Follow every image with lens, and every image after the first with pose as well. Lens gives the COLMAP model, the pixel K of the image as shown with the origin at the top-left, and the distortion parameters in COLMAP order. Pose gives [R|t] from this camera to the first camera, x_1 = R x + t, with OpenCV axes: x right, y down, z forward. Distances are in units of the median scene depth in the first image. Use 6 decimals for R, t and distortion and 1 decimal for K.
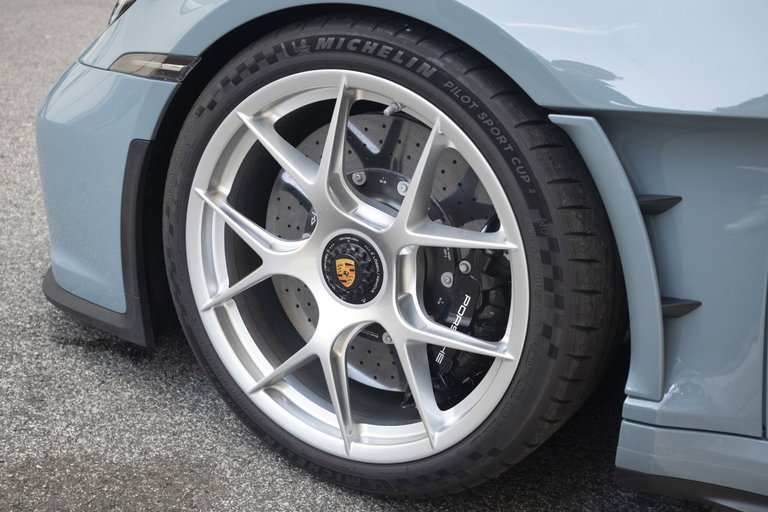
lens RADIAL K [[1005.2, 0, 384.0], [0, 1005.2, 256.0], [0, 0, 1]] dist [-0.009241, -0.024808]
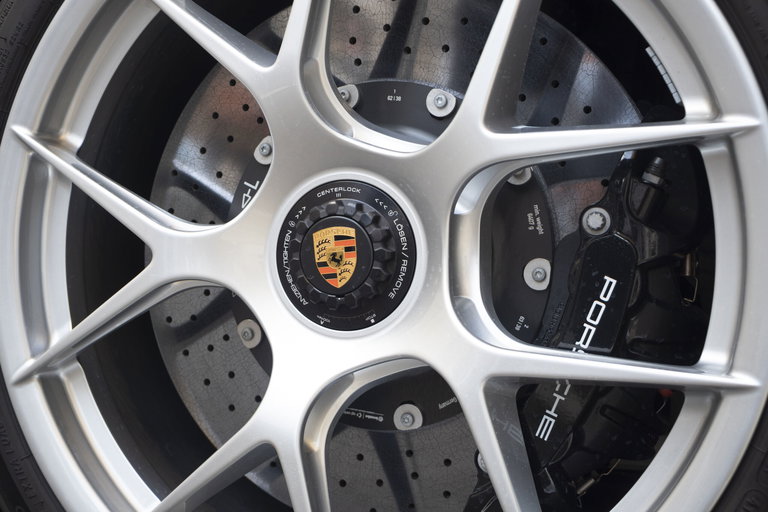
lens RADIAL K [[1005.2, 0, 384.0], [0, 1005.2, 256.0], [0, 0, 1]] dist [-0.009241, -0.024808]
pose [[0.984846, 0.005912, 0.173332, -0.097267], [0.040650, 0.963711, -0.263834, 0.141970], [-0.168602, 0.266881, 0.948867, 0.539770]]
